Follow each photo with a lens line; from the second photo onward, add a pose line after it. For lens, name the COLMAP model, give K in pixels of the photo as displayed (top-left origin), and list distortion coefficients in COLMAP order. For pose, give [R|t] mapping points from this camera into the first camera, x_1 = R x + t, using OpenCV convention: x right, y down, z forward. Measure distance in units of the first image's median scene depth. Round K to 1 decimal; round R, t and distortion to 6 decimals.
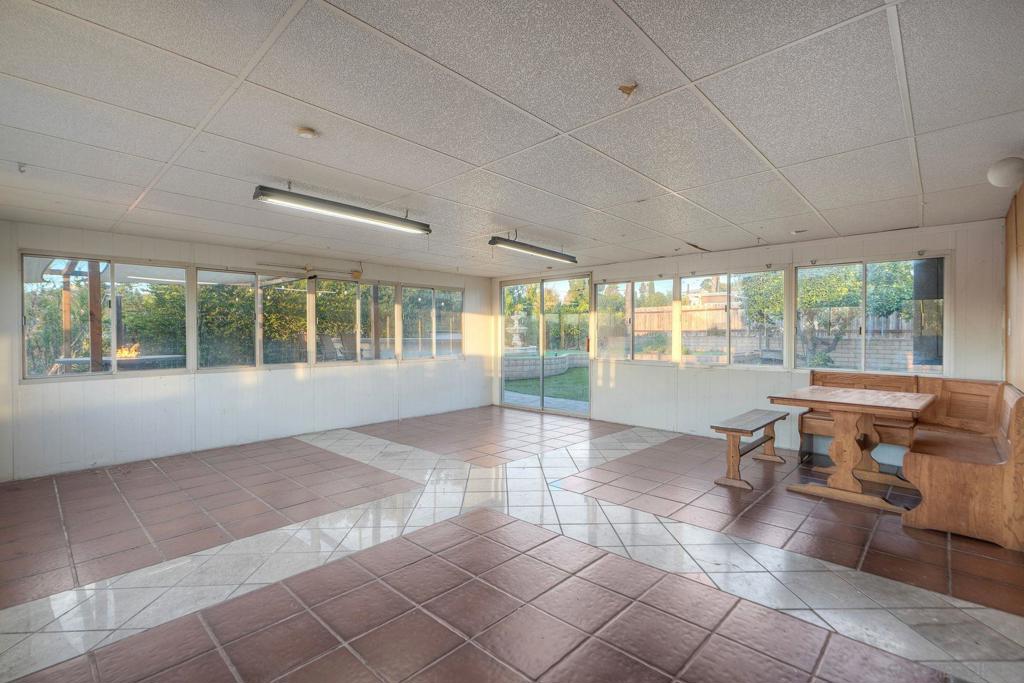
lens RADIAL K [[467.6, 0, 516.3], [0, 467.6, 340.8], [0, 0, 1]] dist [-0.001126, 0.000784]
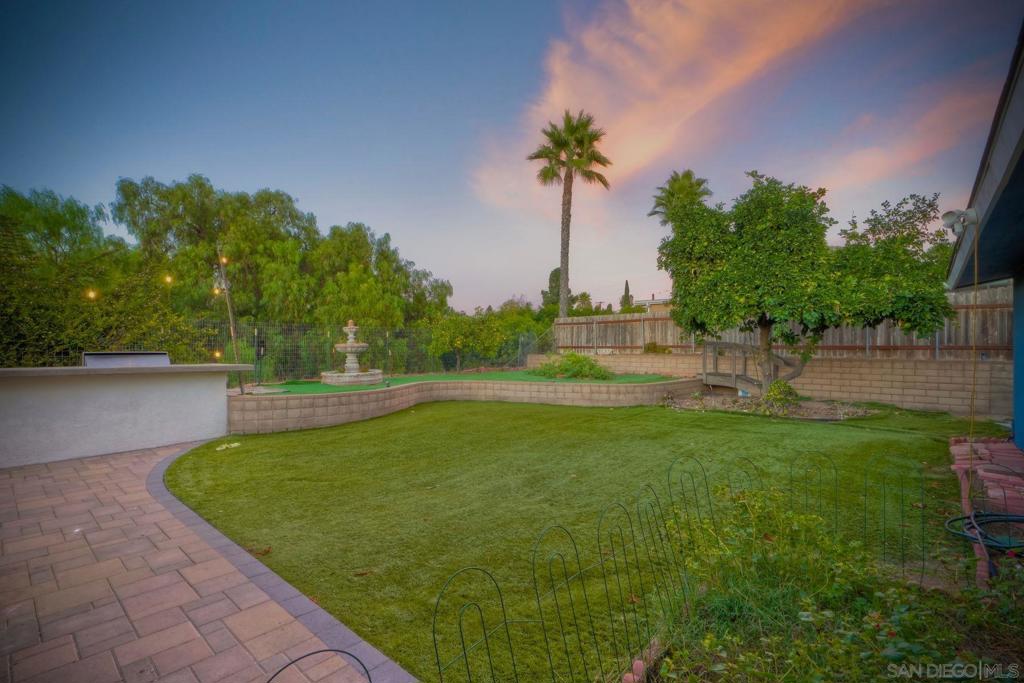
lens RADIAL K [[467.6, 0, 516.3], [0, 467.6, 340.8], [0, 0, 1]] dist [-0.001126, 0.000784]
pose [[0.999460, -0.002417, 0.032772, 0.228398], [0.003399, 0.999546, -0.029933, -0.011769], [-0.032685, 0.030028, 0.999015, 0.310059]]
